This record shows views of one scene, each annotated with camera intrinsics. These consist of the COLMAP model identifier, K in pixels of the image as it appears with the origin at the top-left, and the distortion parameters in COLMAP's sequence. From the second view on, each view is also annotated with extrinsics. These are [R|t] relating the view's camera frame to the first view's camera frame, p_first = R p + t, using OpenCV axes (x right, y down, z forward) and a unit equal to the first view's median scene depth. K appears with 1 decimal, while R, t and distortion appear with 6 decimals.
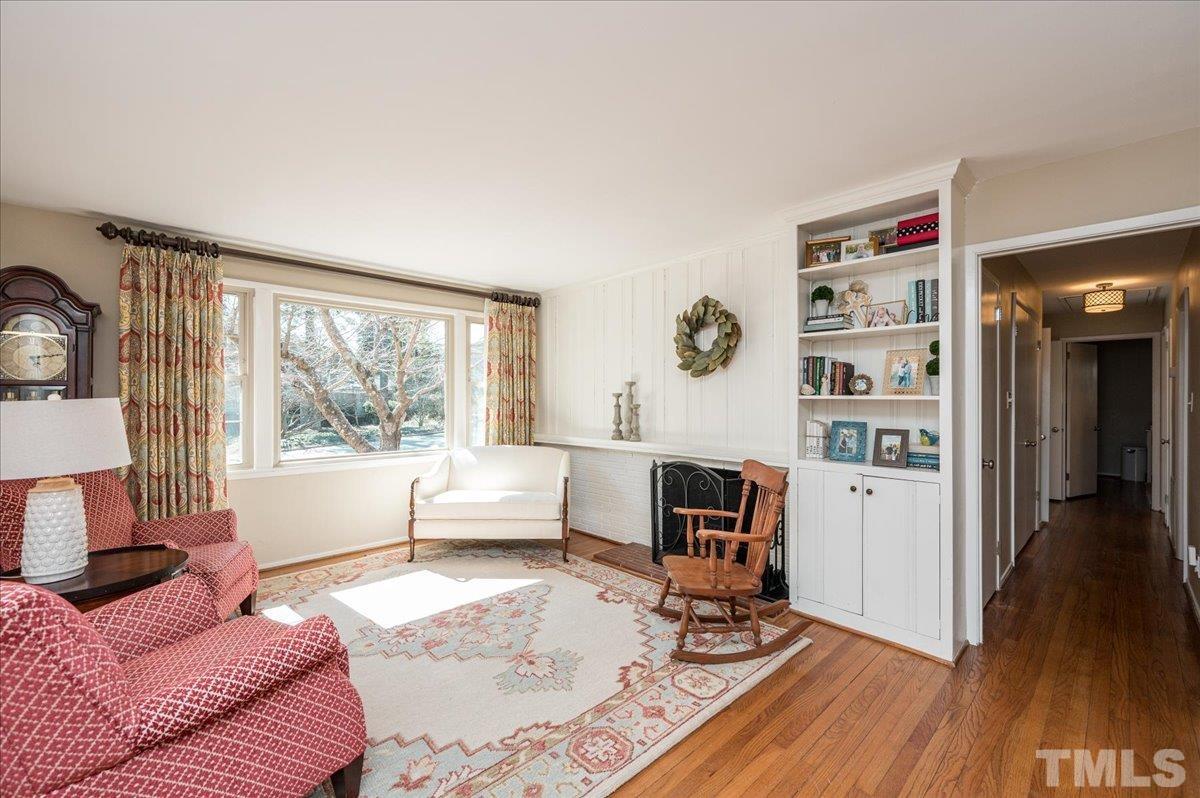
lens RADIAL K [[498.0, 0, 600.0], [0, 498.0, 399.0], [0, 0, 1]] dist [-0.000012, 0.000164]
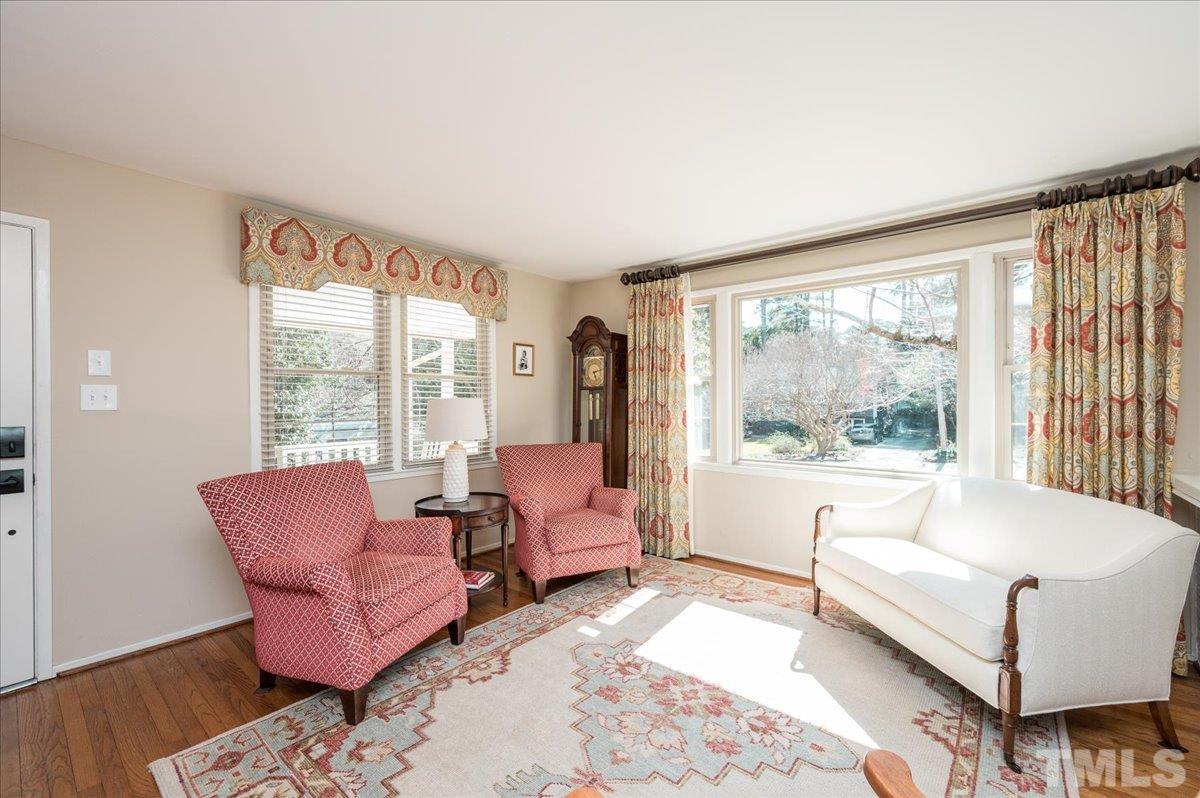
lens RADIAL K [[498.0, 0, 600.0], [0, 498.0, 399.0], [0, 0, 1]] dist [-0.000012, 0.000164]
pose [[0.118681, -0.001883, -0.992931, 0.366286], [0.002968, 0.999994, -0.001542, 0.004366], [0.992928, -0.002764, 0.118686, 0.674667]]
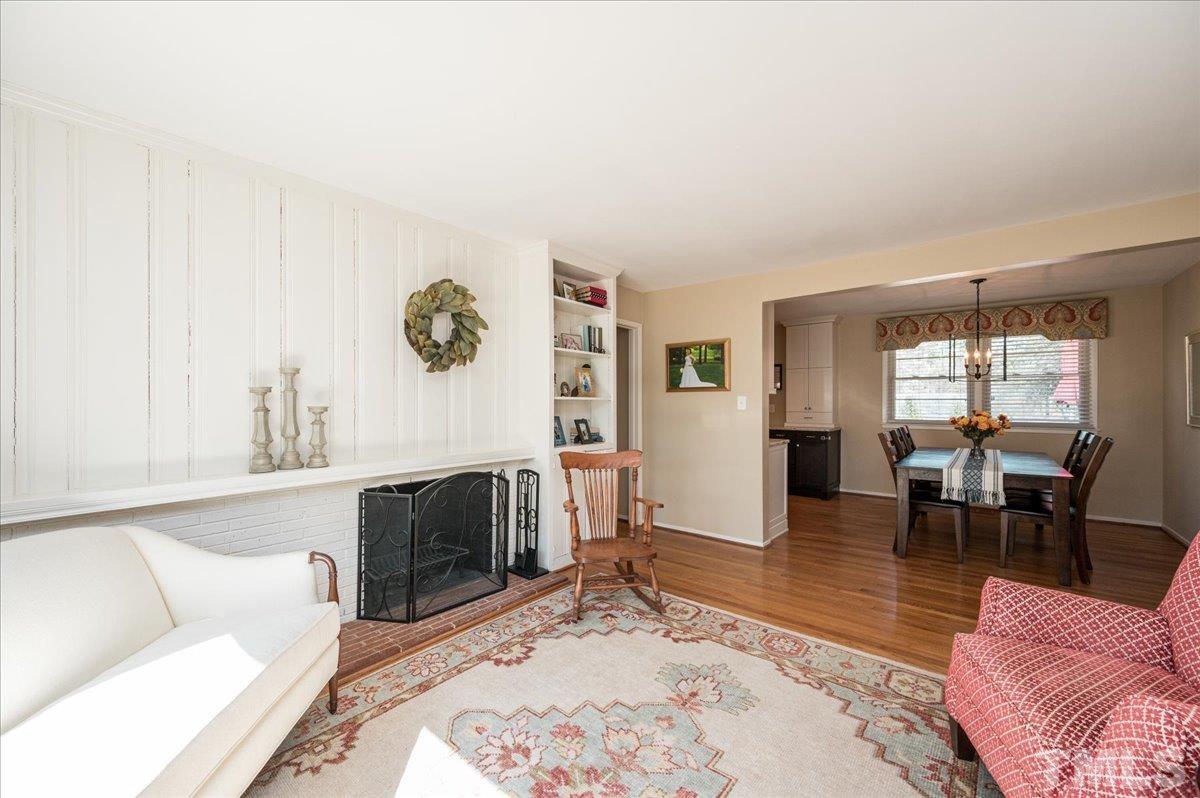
lens RADIAL K [[470.4, 0, 600.0], [0, 470.4, 399.0], [0, 0, 1]] dist [-0.001995, -0.000318]
pose [[-0.127634, 0.005724, 0.991805, -0.671345], [-0.001123, 0.999982, -0.005916, 0.005493], [-0.991821, -0.001869, -0.127625, 0.899164]]
